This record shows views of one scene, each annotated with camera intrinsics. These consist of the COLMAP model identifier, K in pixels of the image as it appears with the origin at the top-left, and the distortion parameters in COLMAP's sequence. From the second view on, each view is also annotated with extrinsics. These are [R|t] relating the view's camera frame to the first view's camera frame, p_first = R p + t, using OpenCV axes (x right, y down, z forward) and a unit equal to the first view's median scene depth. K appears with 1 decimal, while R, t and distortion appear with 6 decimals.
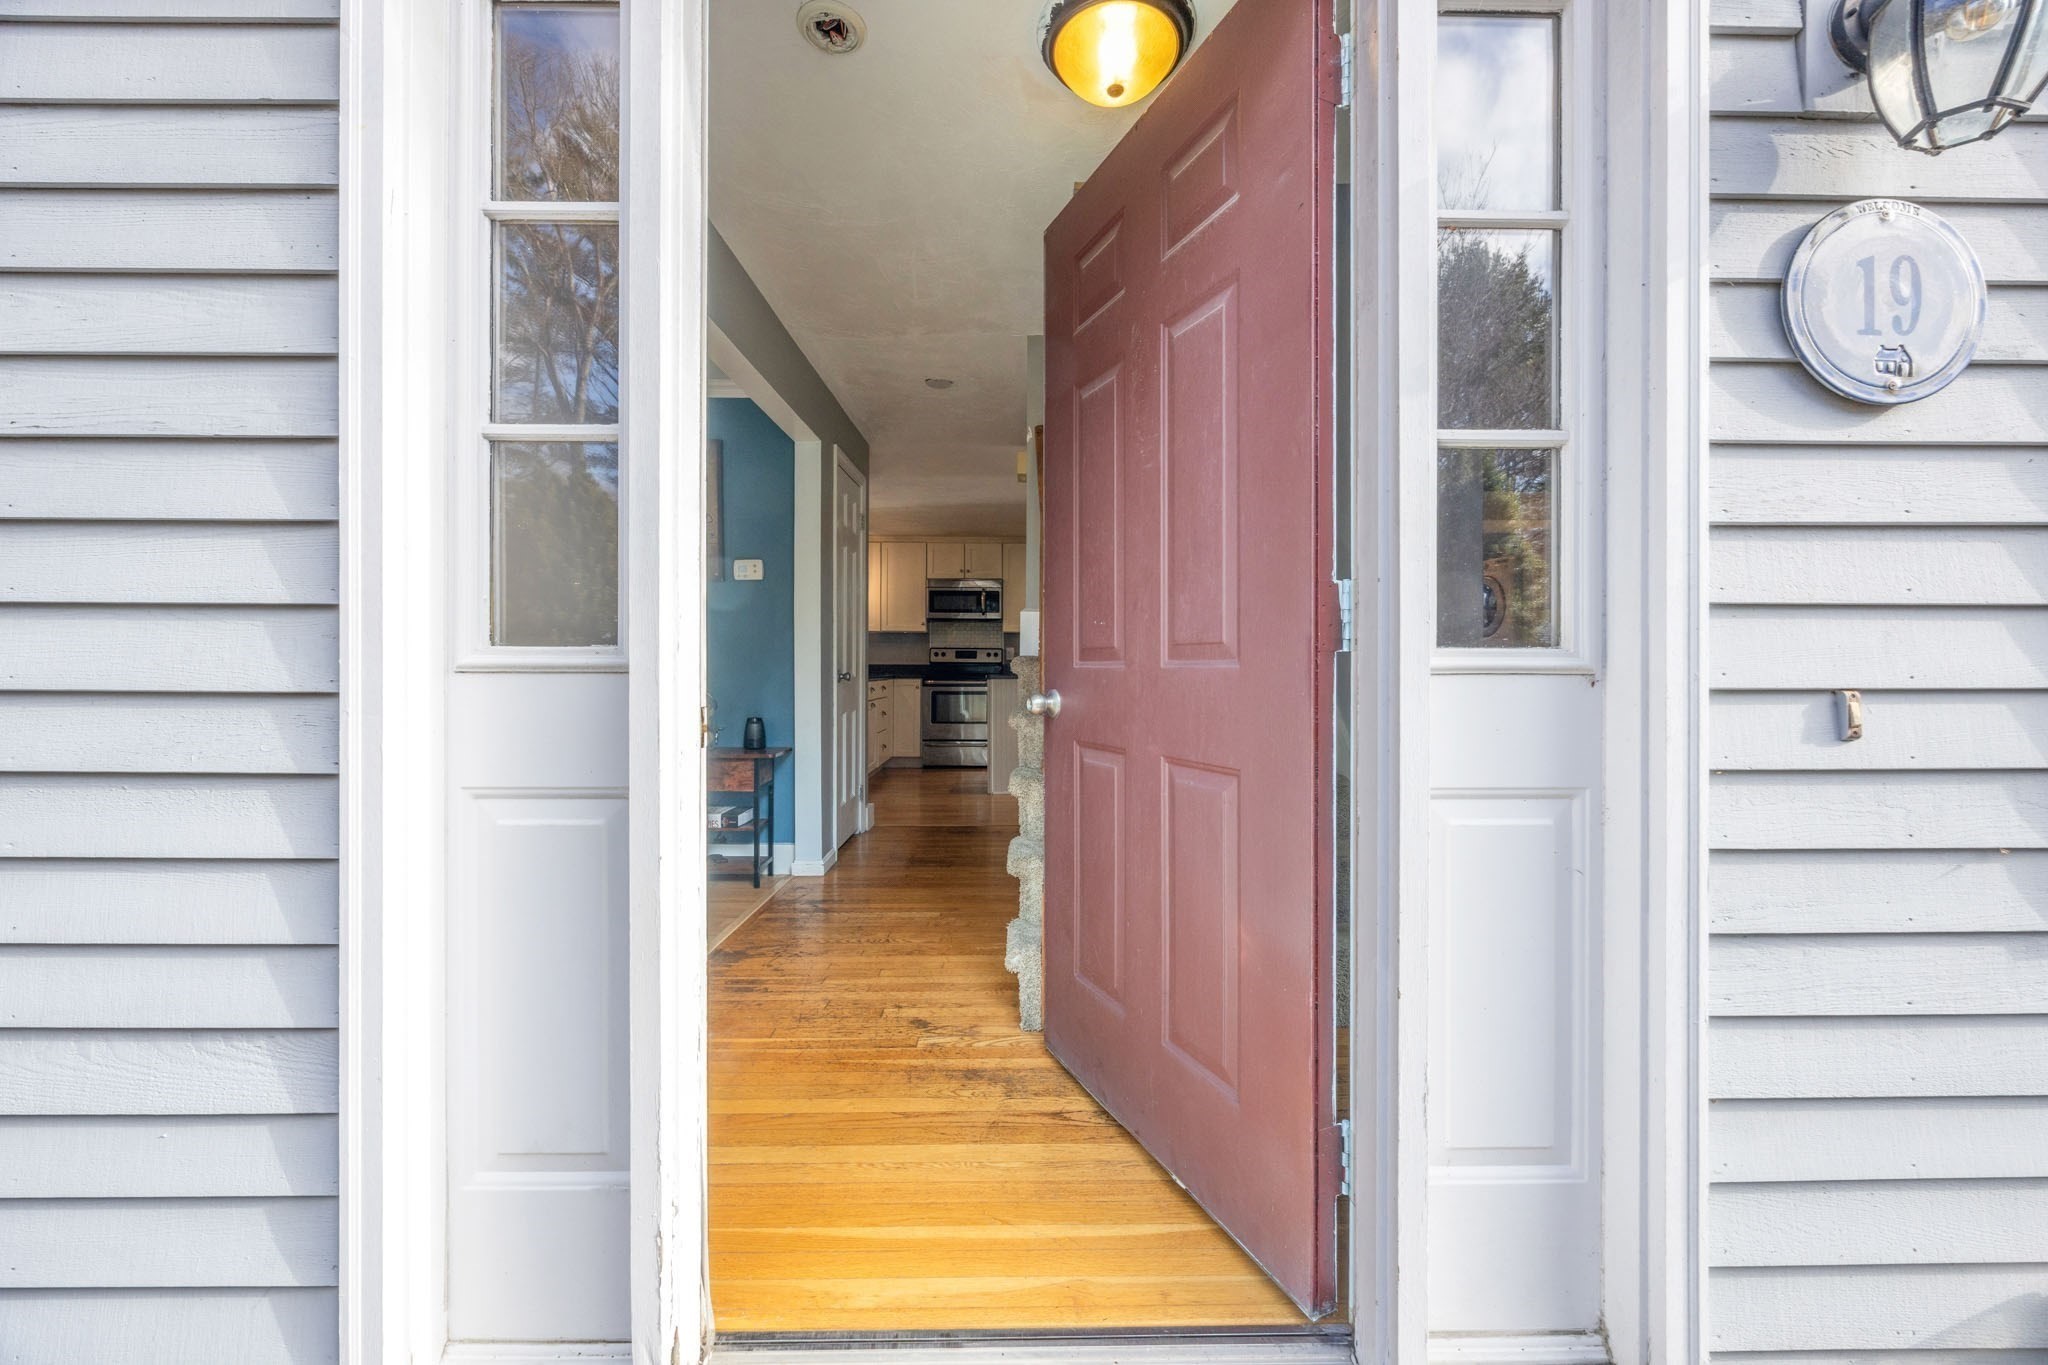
lens RADIAL K [[790.7, 0, 1025.9], [0, 790.7, 679.2], [0, 0, 1]] dist [-0.001962, 0.000355]
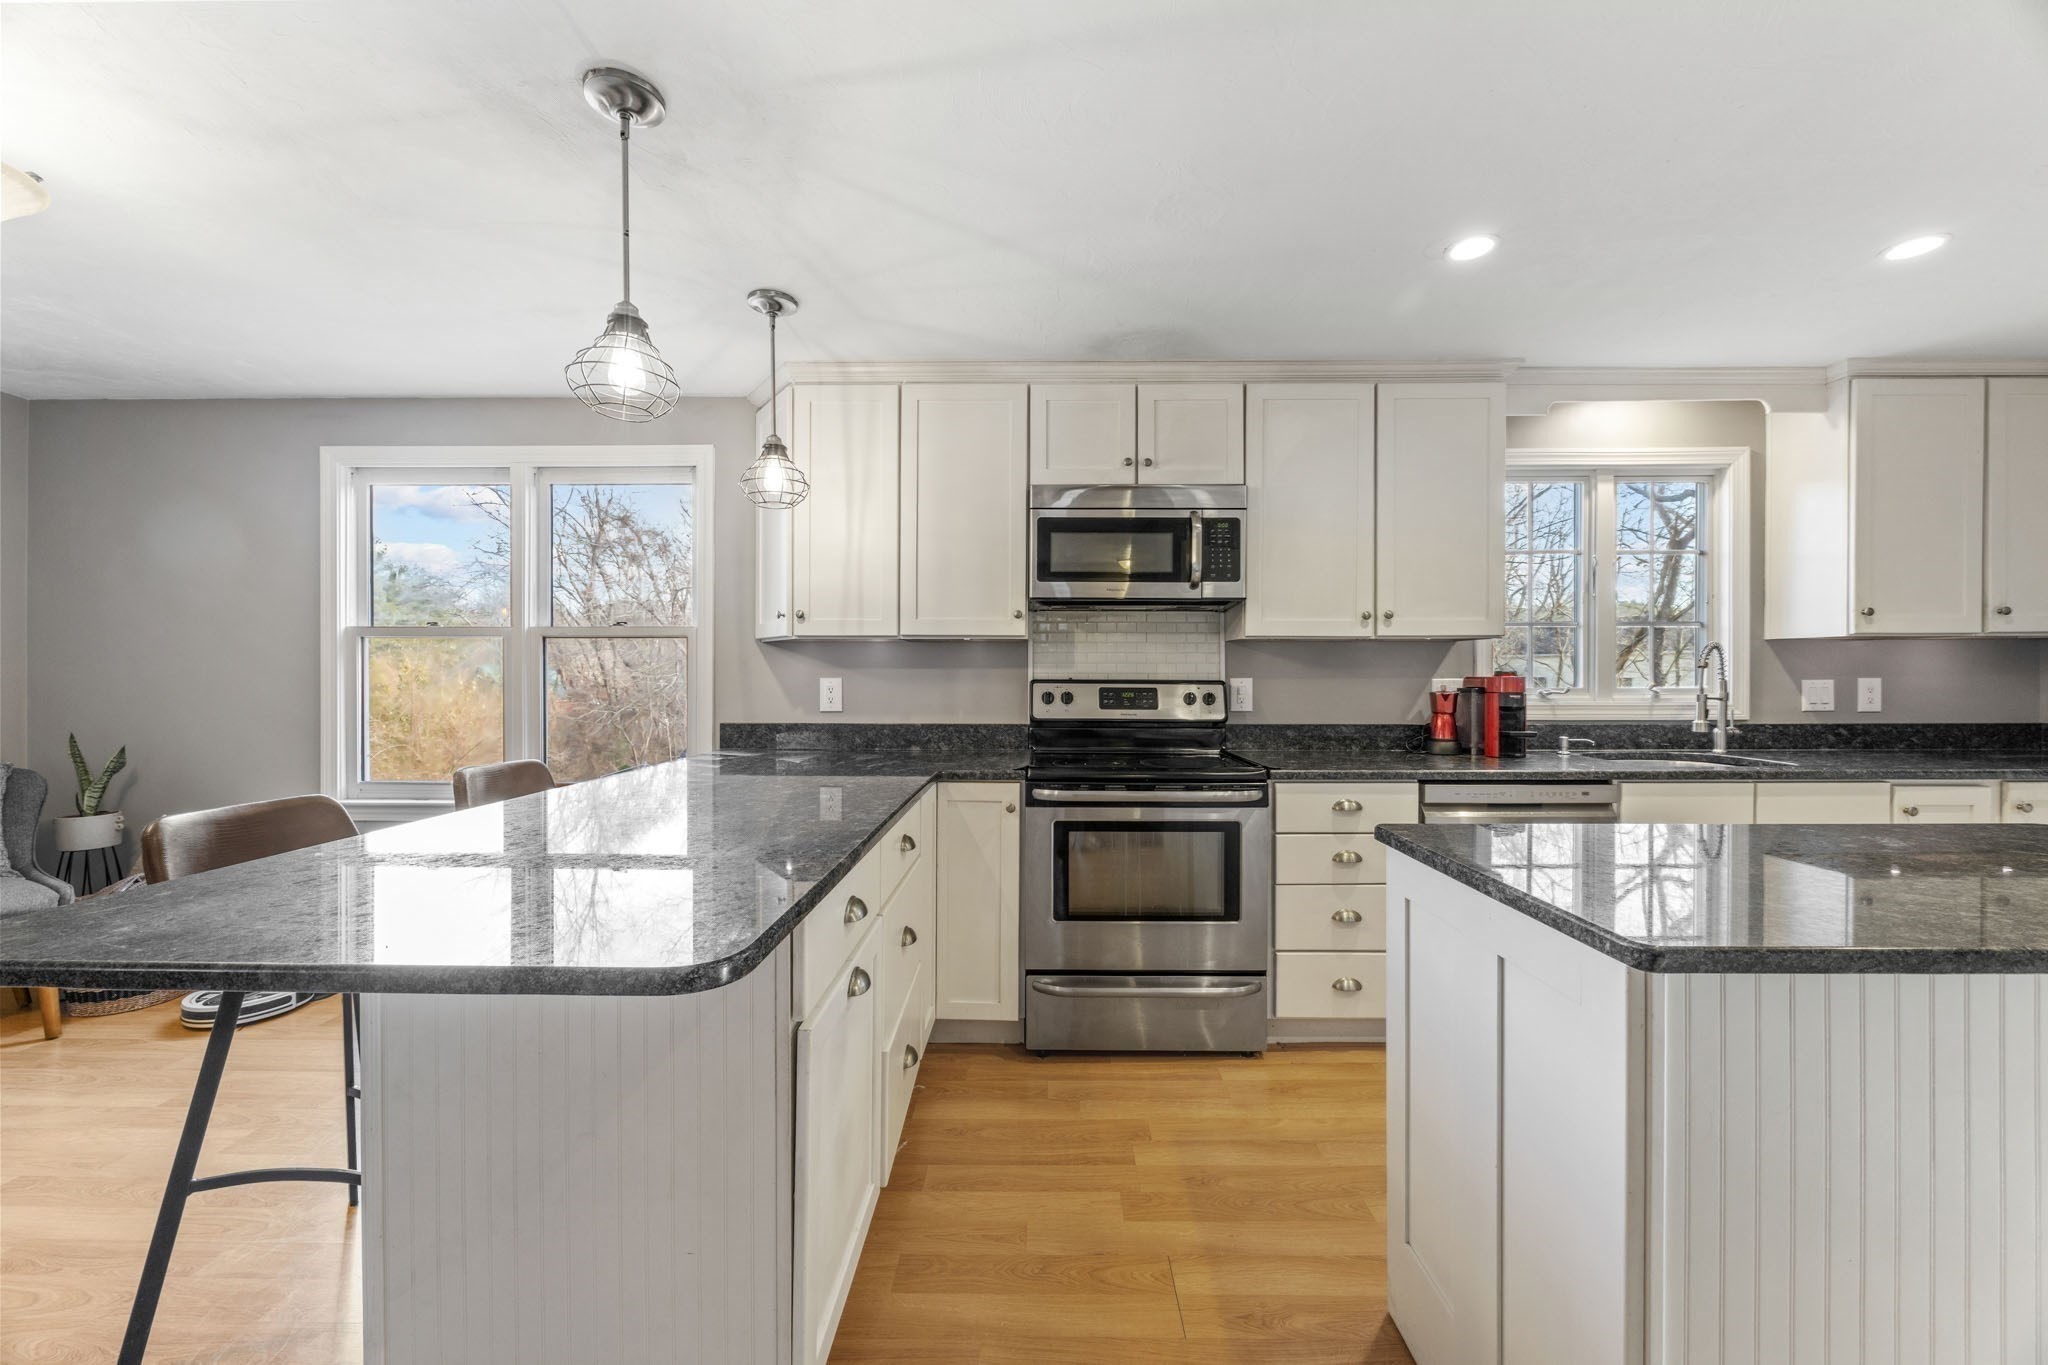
lens RADIAL K [[790.7, 0, 1031.9], [0, 790.7, 679.8], [0, 0, 1]] dist [-0.001962, 0.000355]
pose [[0.999626, 0.000224, -0.027356, -0.113746], [-0.000242, 1.000000, -0.000654, -0.040612], [0.027356, 0.000661, 0.999626, 0.647563]]
